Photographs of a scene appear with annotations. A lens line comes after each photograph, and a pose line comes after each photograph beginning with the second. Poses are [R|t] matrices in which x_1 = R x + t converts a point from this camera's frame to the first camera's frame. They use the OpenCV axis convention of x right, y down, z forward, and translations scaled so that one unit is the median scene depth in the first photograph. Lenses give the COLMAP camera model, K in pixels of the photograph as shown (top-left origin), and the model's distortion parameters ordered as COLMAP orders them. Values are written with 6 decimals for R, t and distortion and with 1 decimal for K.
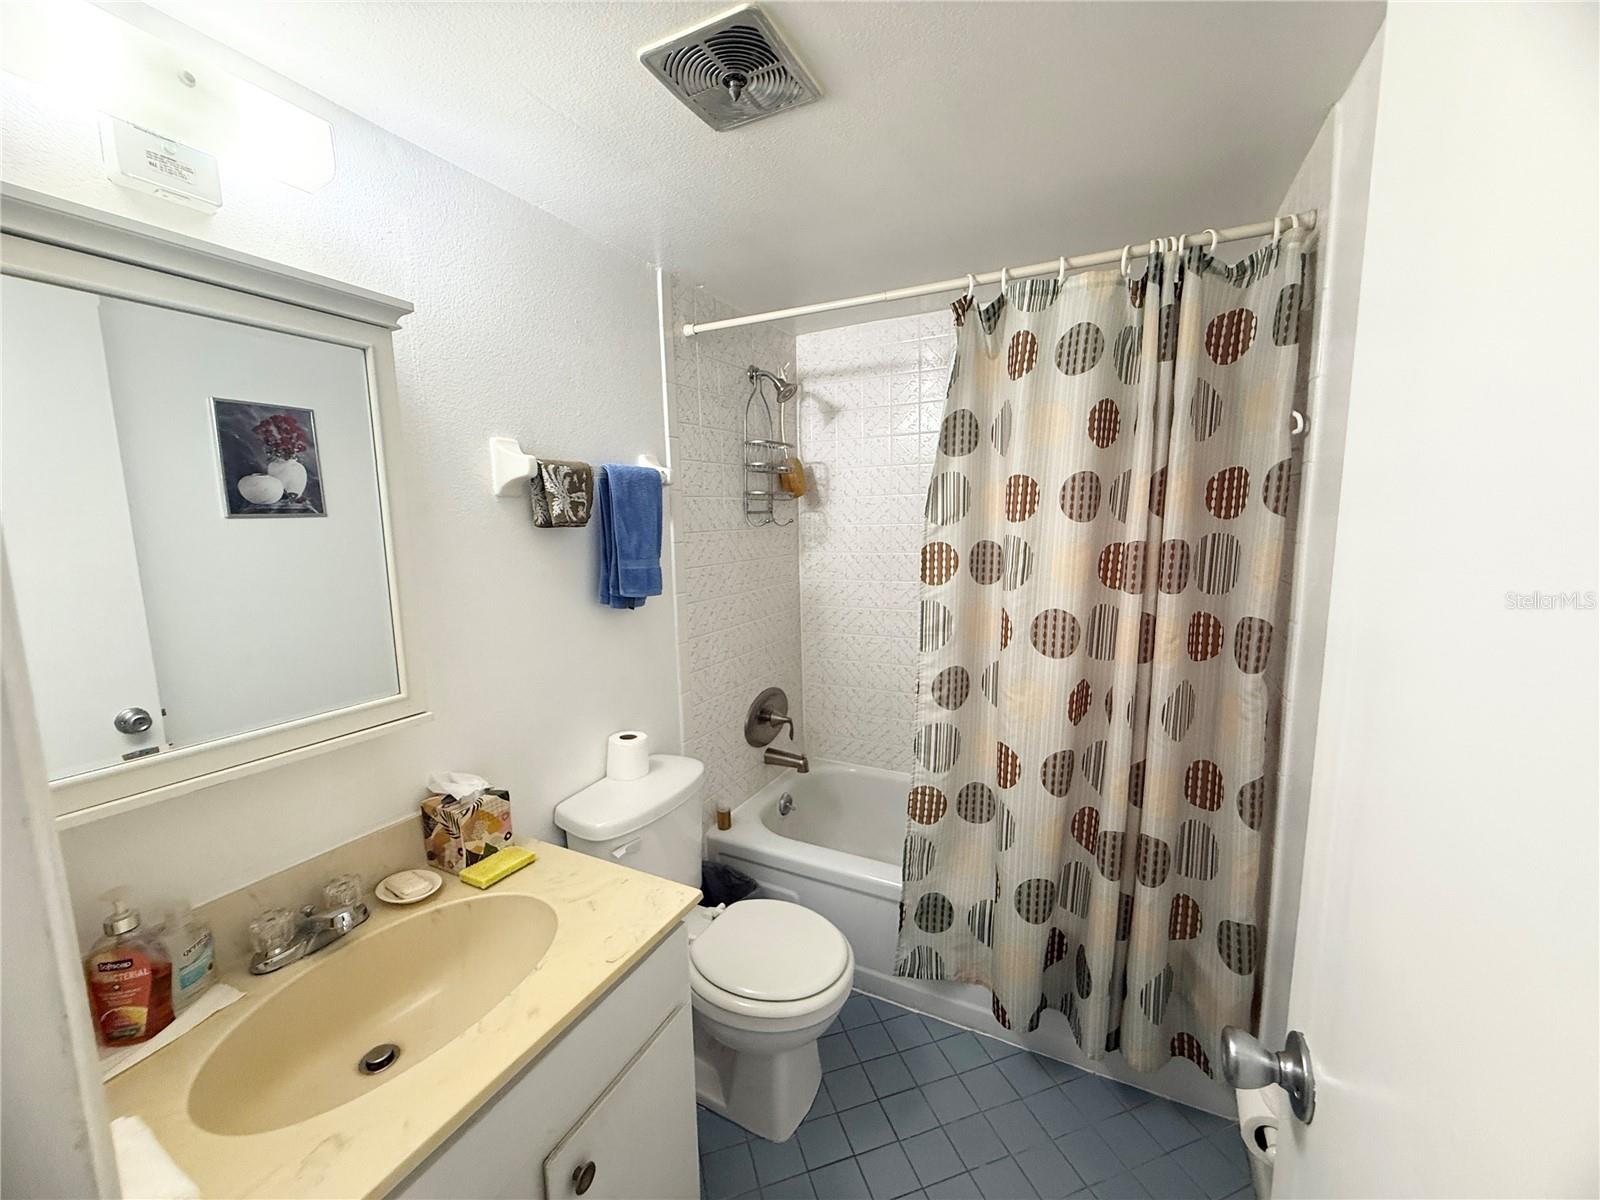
lens RADIAL K [[634.8, 0, 795.7], [0, 634.8, 598.3], [0, 0, 1]] dist [-0.001534, 0.000505]
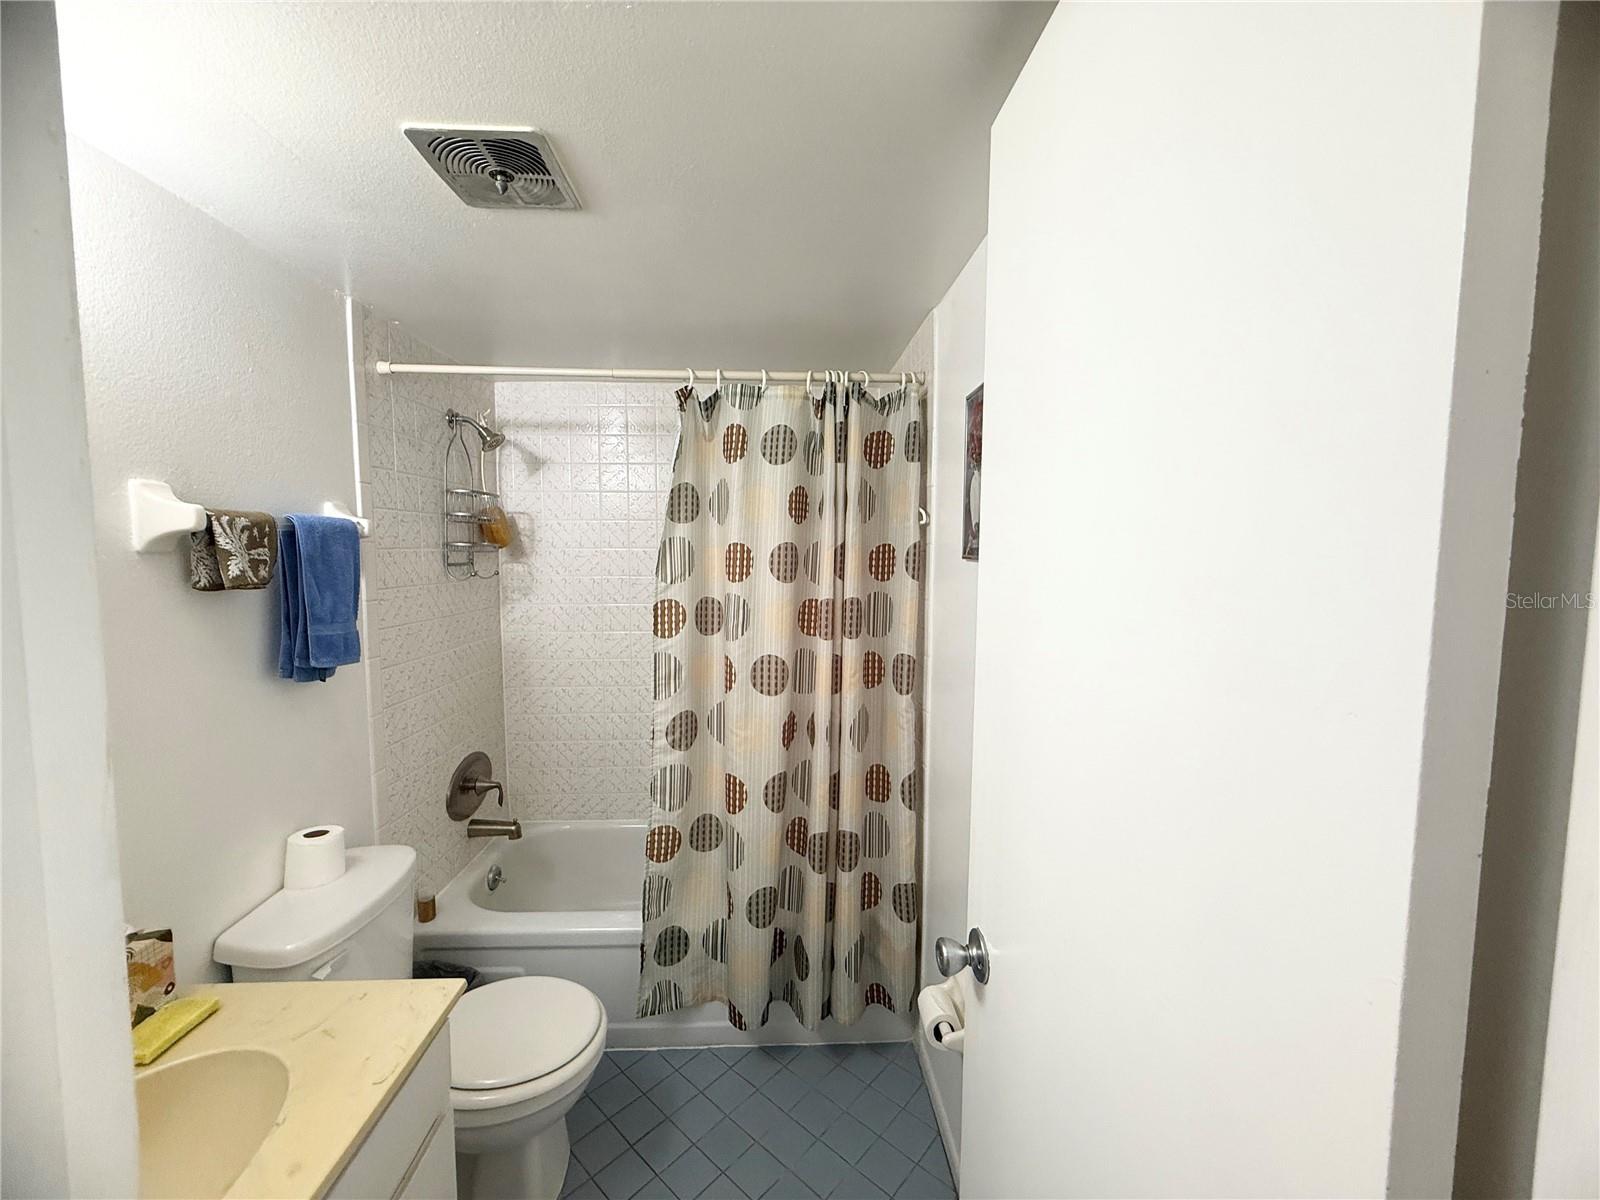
lens RADIAL K [[634.8, 0, 795.7], [0, 634.8, 598.3], [0, 0, 1]] dist [-0.001534, 0.000505]
pose [[0.870346, -0.013516, 0.492256, -0.135566], [0.043670, 0.997803, -0.049815, -0.027304], [-0.490501, 0.064853, 0.869024, -0.075308]]
